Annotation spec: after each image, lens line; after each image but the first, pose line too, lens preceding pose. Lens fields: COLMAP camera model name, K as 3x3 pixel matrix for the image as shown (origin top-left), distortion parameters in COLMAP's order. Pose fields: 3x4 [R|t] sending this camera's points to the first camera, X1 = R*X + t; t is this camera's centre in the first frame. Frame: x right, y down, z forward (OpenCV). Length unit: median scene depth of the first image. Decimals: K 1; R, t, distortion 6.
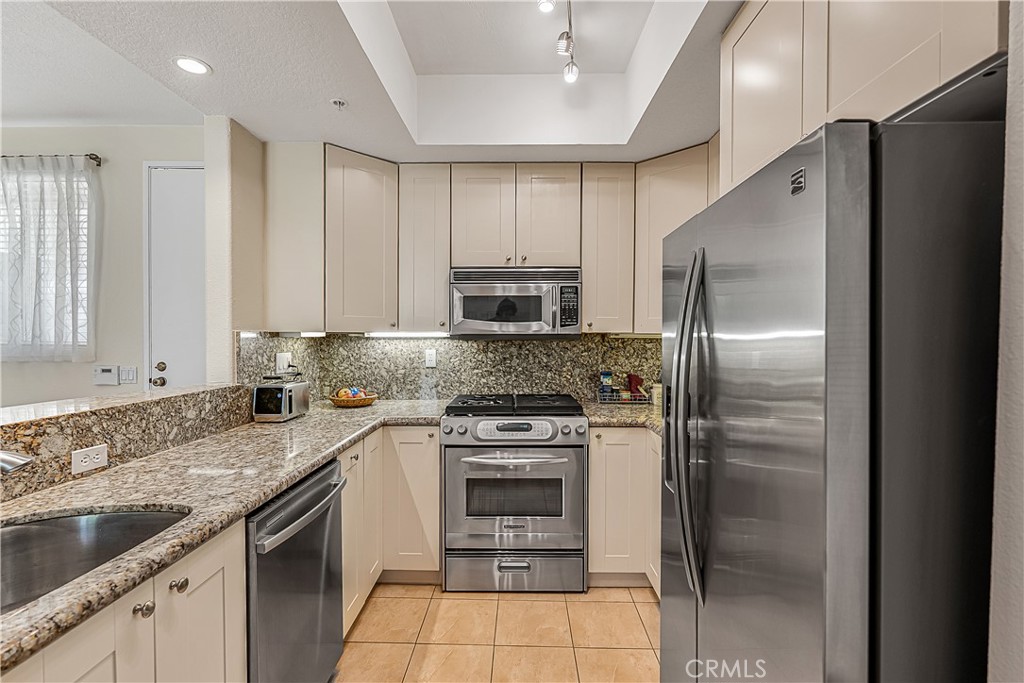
lens RADIAL K [[453.9, 0, 513.0], [0, 453.9, 337.1], [0, 0, 1]] dist [-0.003324, 0.000238]
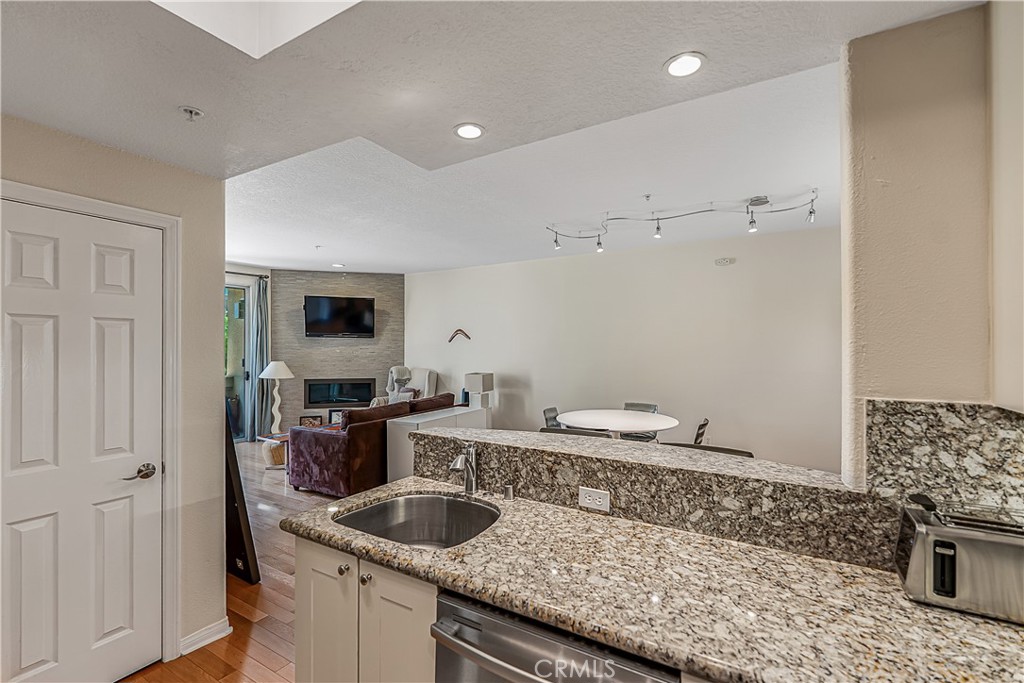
lens RADIAL K [[453.9, 0, 516.8], [0, 453.9, 345.8], [0, 0, 1]] dist [-0.003324, 0.000238]
pose [[-0.492122, -0.009339, -0.870476, 0.148467], [-0.011359, 0.999926, -0.004307, -0.098761], [0.870452, 0.007768, -0.492192, 1.215265]]
